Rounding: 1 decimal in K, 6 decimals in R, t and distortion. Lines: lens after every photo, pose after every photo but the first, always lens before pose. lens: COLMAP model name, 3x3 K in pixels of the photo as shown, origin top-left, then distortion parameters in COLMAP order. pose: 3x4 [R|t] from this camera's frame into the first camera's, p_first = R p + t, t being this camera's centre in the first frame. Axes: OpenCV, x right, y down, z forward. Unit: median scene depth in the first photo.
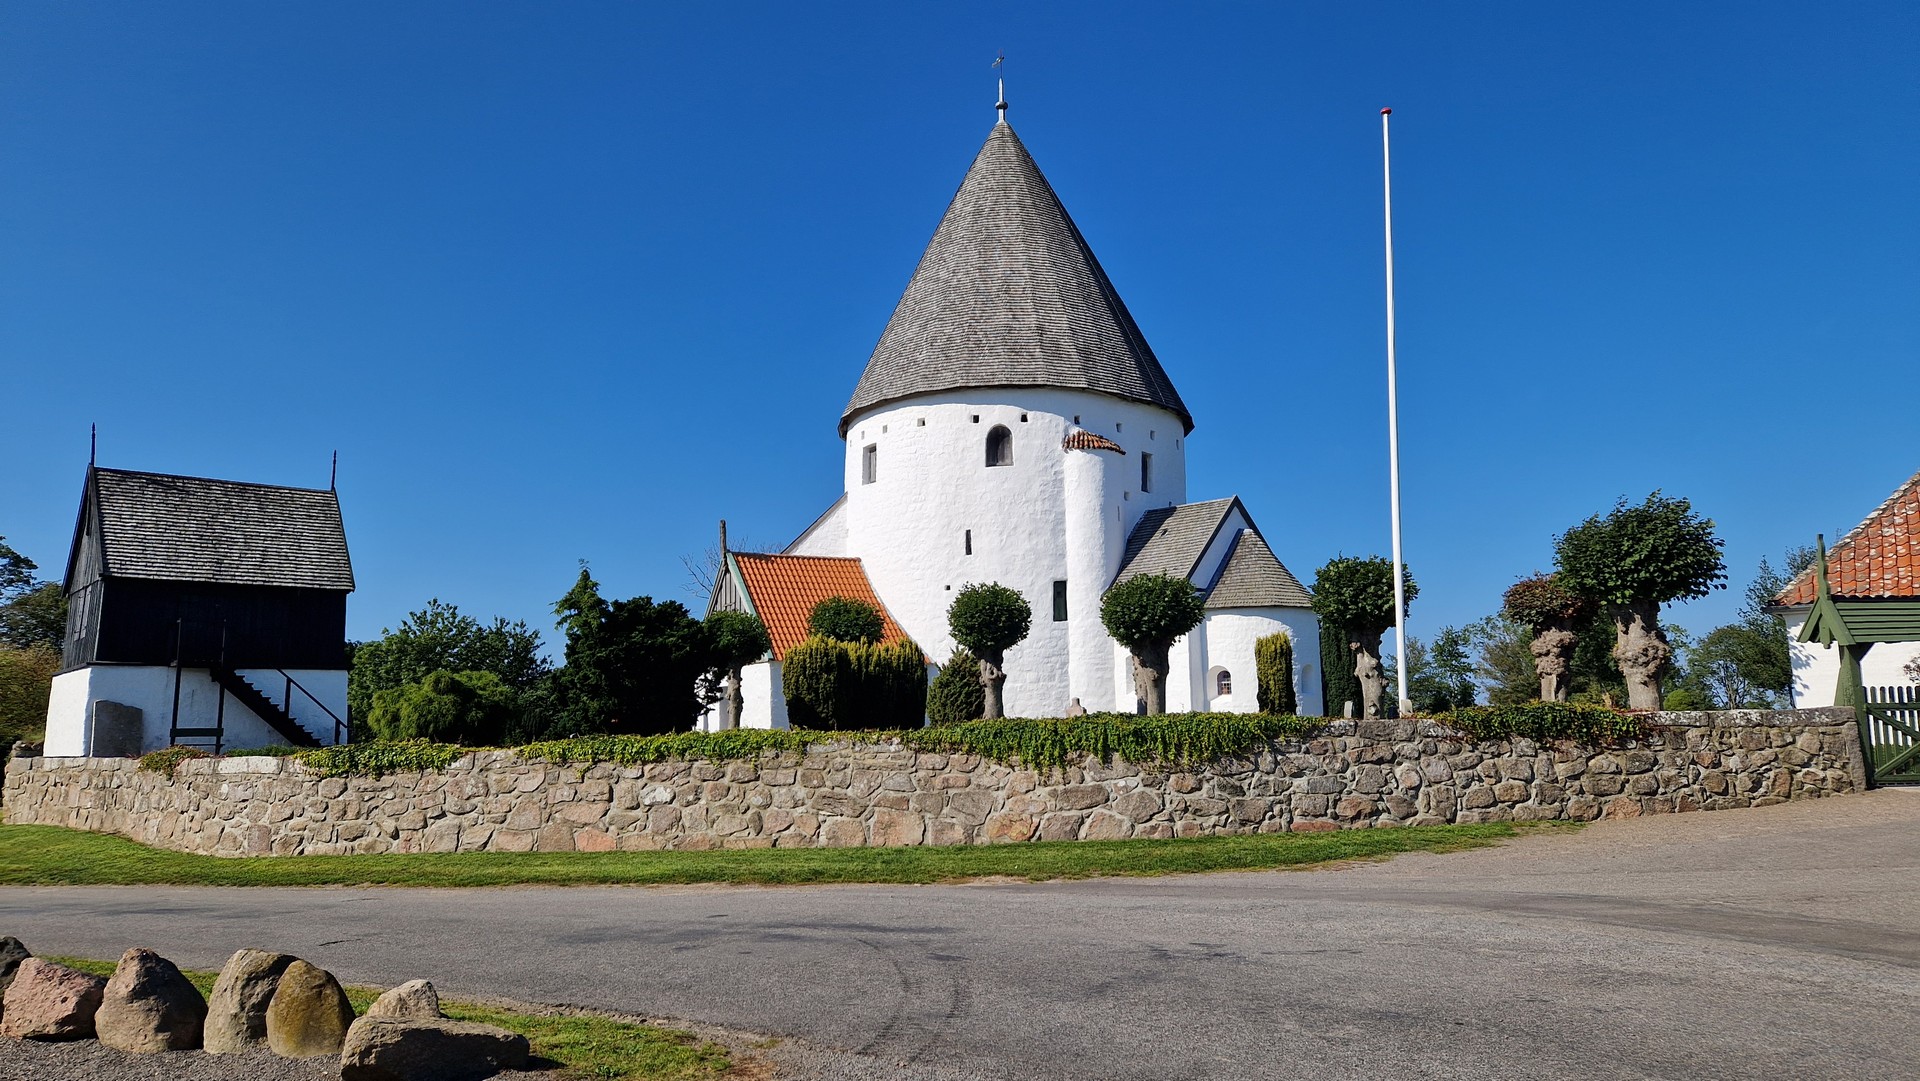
lens RADIAL K [[1247.2, 0, 960.0], [0, 1247.2, 540.5], [0, 0, 1]] dist [0.073131, -0.082741]
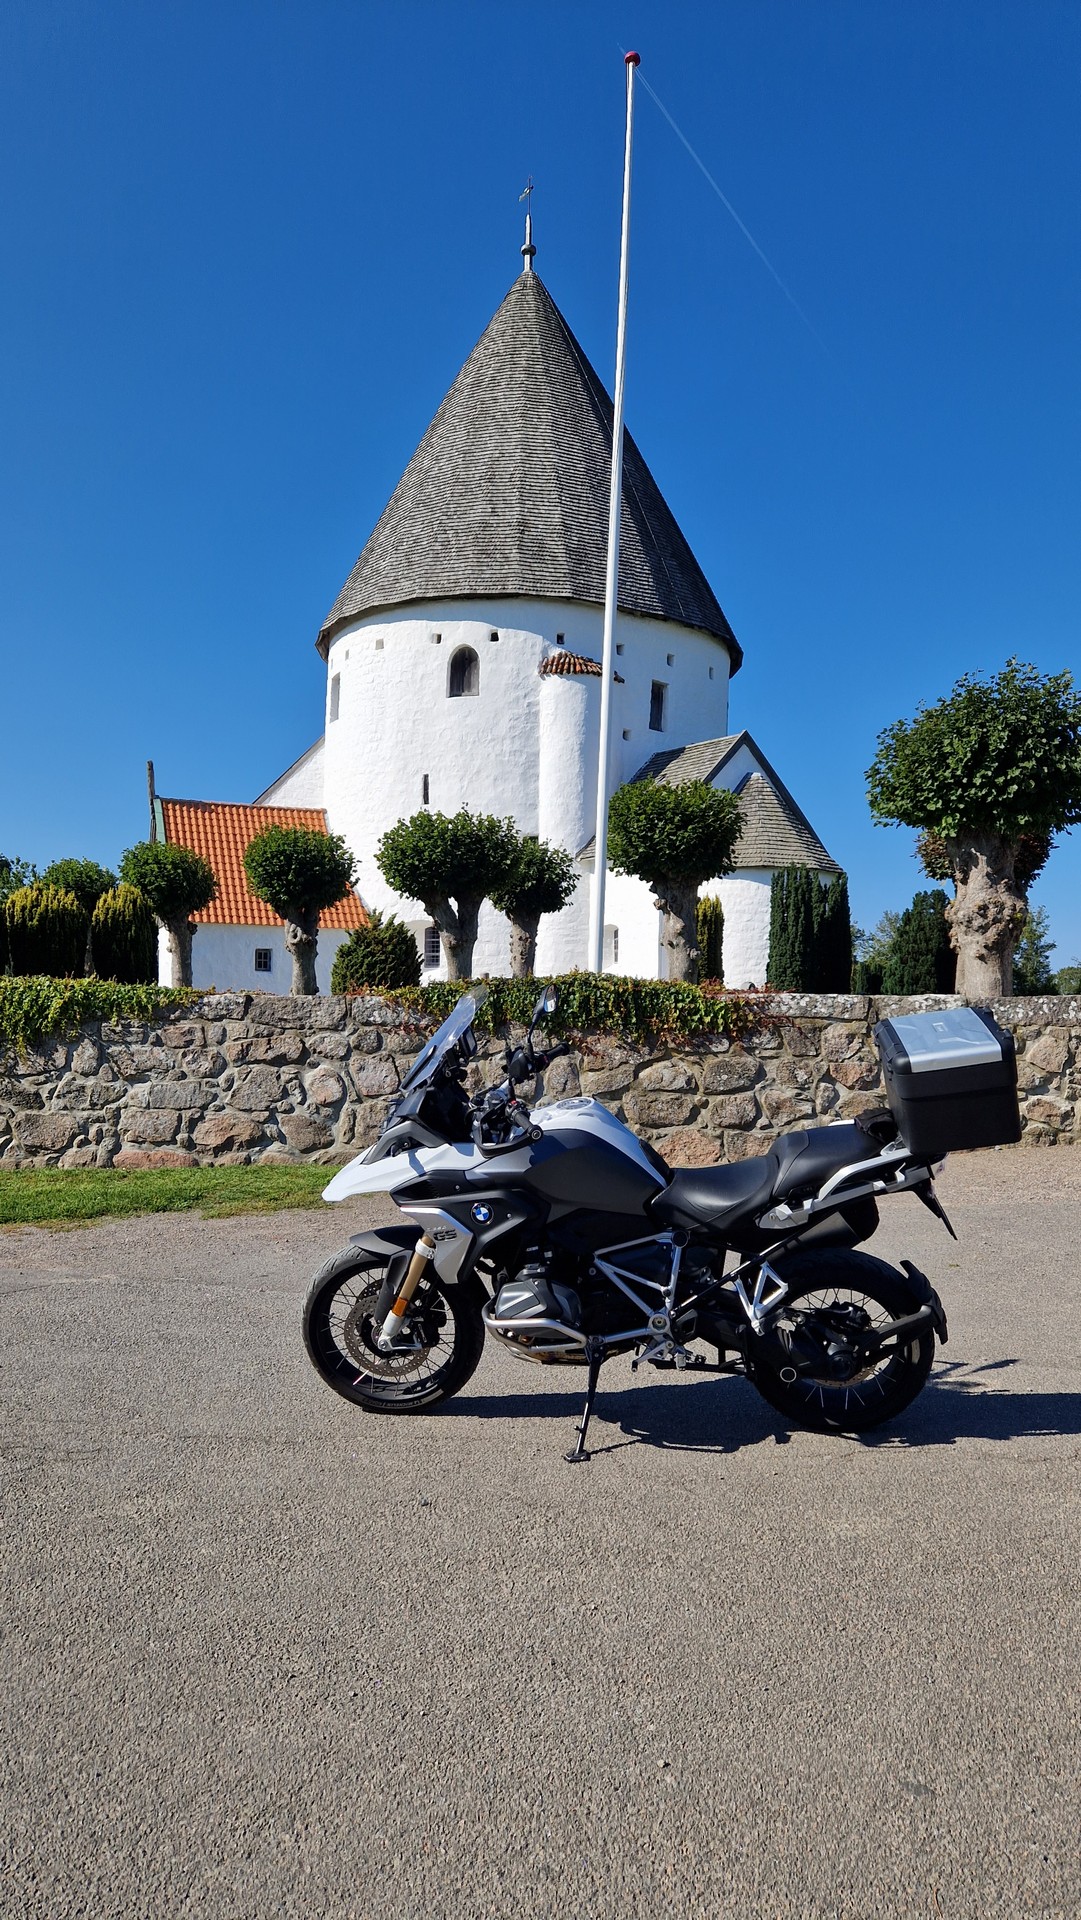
lens RADIAL K [[1247.2, 0, 539.9], [0, 1247.2, 996.1], [0, 0, 1]] dist [0.073131, -0.082741]
pose [[0.988203, 0.027917, -0.150582, 0.528960], [-0.006776, 0.990252, 0.139121, 0.053874], [0.152998, -0.136460, 0.978760, 0.397602]]
